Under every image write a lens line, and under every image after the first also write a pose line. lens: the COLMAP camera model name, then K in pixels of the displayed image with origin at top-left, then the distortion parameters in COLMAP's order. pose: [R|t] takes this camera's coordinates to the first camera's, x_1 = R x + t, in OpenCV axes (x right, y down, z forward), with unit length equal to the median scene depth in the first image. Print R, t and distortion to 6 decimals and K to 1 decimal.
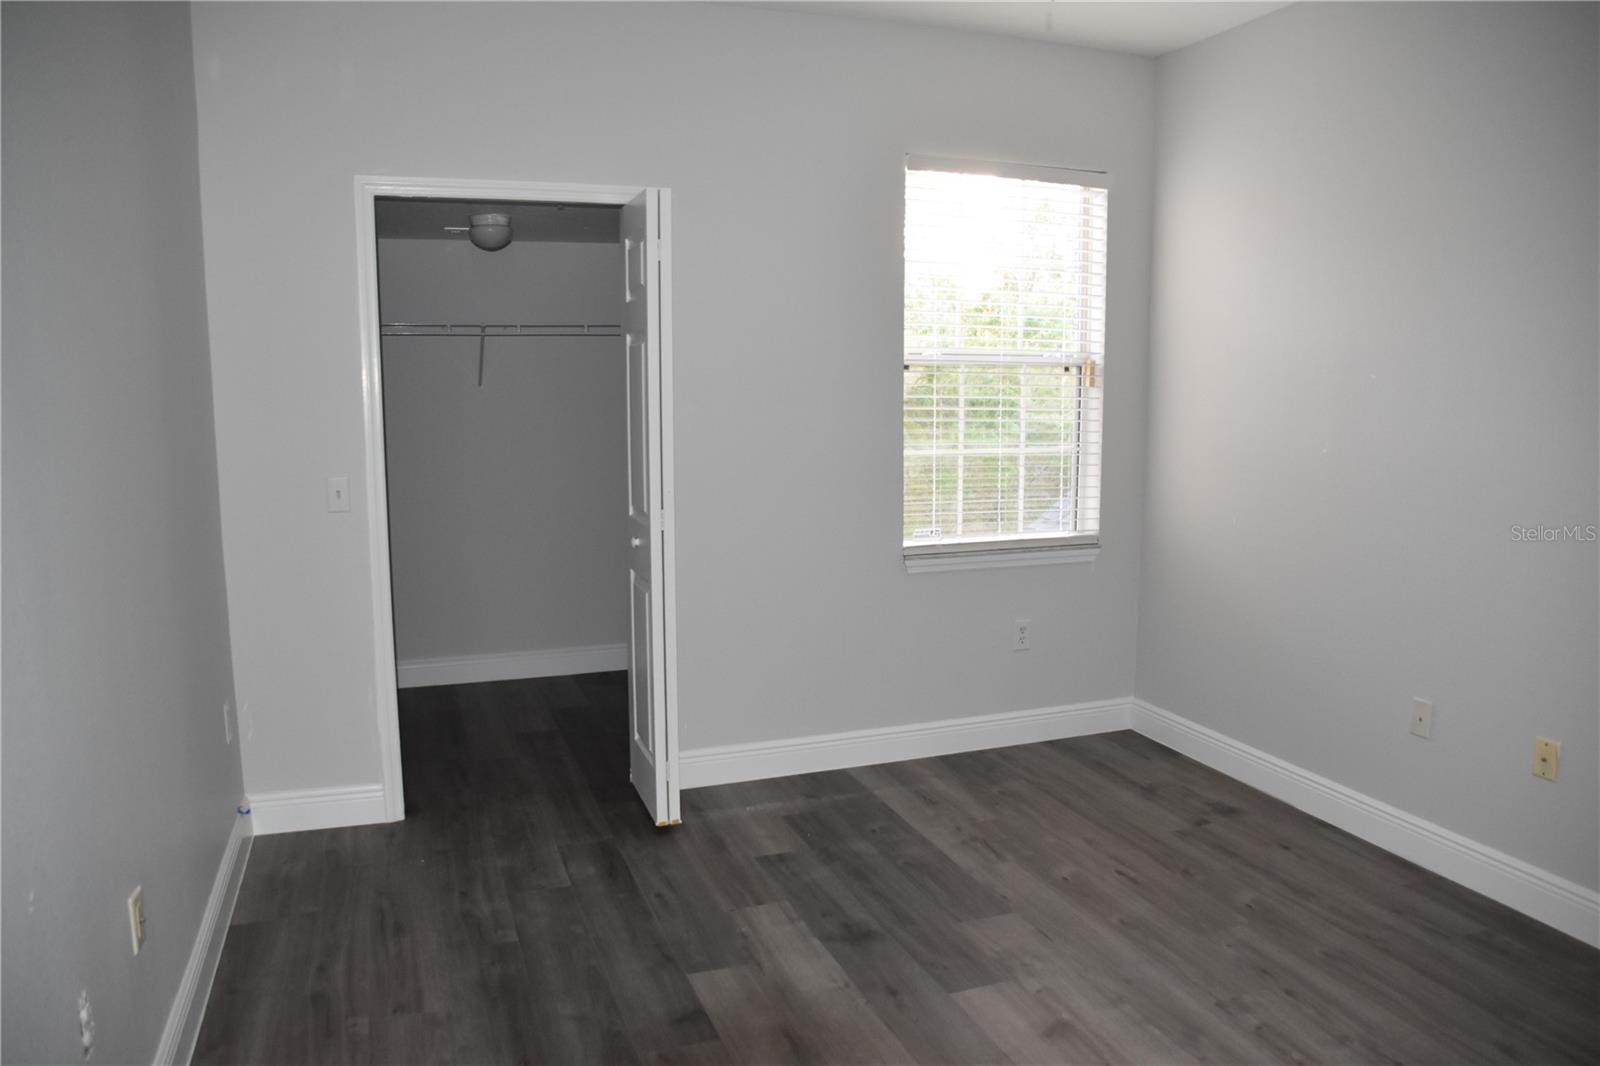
lens RADIAL K [[1133.1, 0, 801.7], [0, 1133.1, 542.1], [0, 0, 1]] dist [-0.135389, 0.083583]
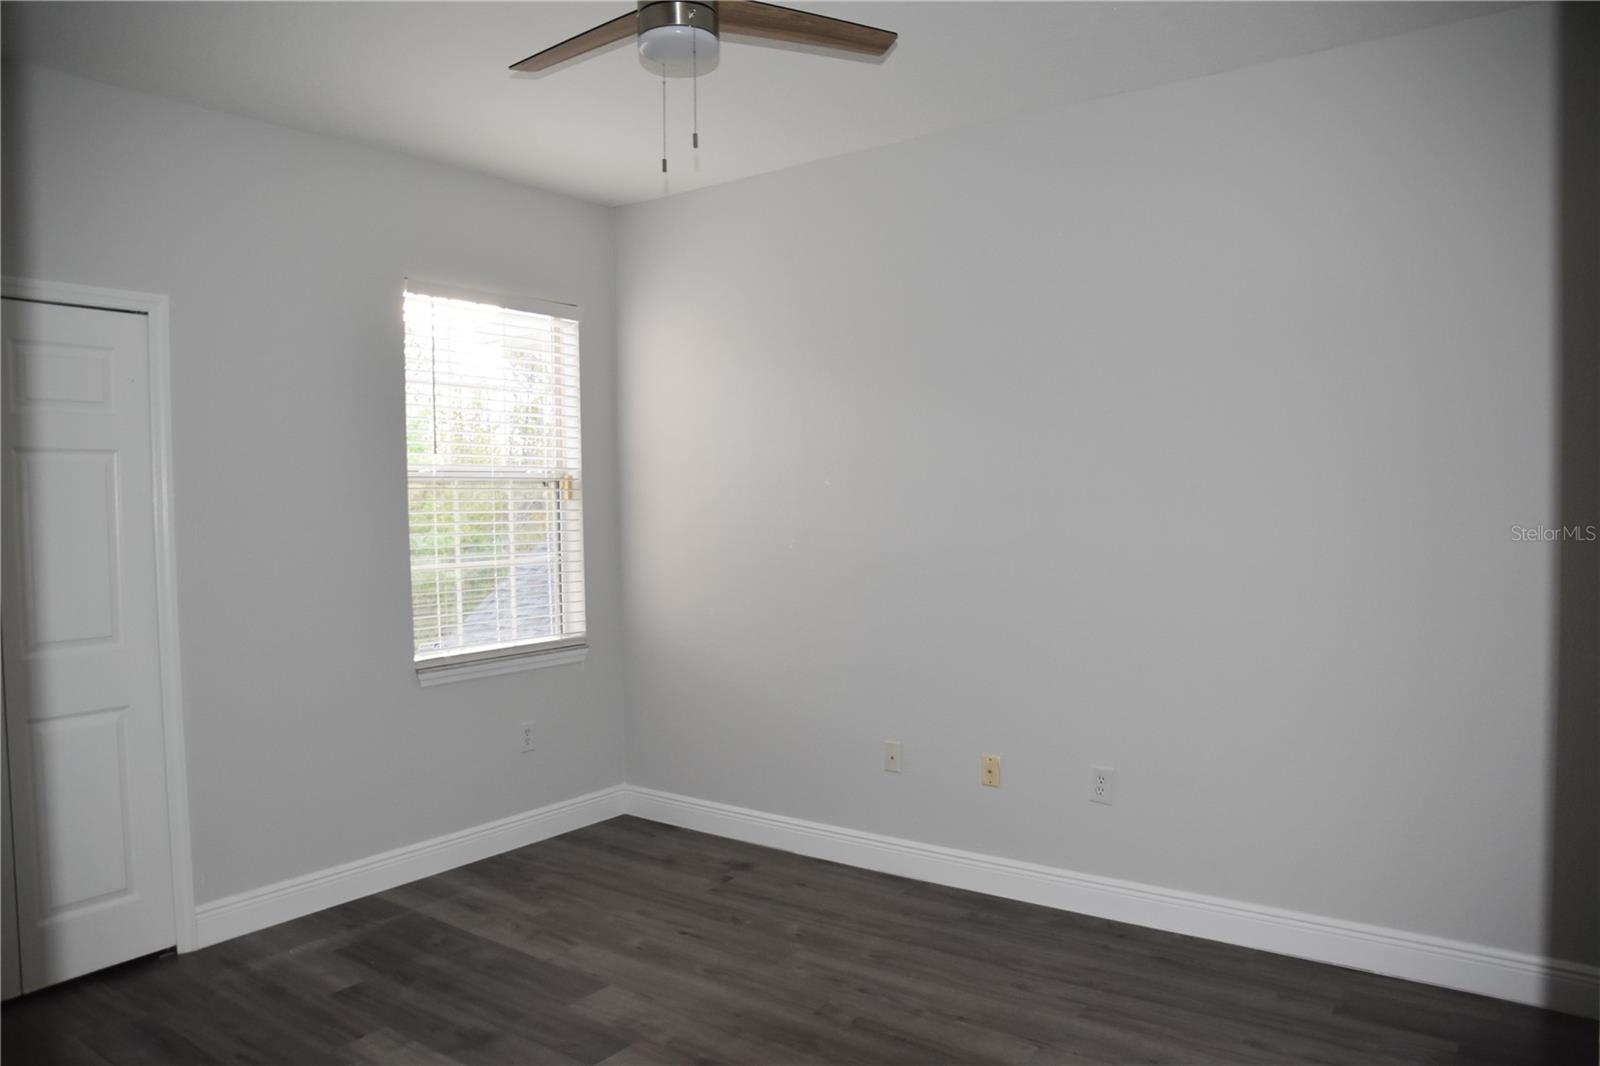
lens RADIAL K [[1133.1, 0, 801.7], [0, 1133.1, 542.1], [0, 0, 1]] dist [-0.135389, 0.083583]
pose [[0.835072, -0.035813, 0.548973, -0.164343], [0.093029, 0.992701, -0.076750, 0.006981], [-0.542217, 0.115162, 0.832309, -0.024241]]
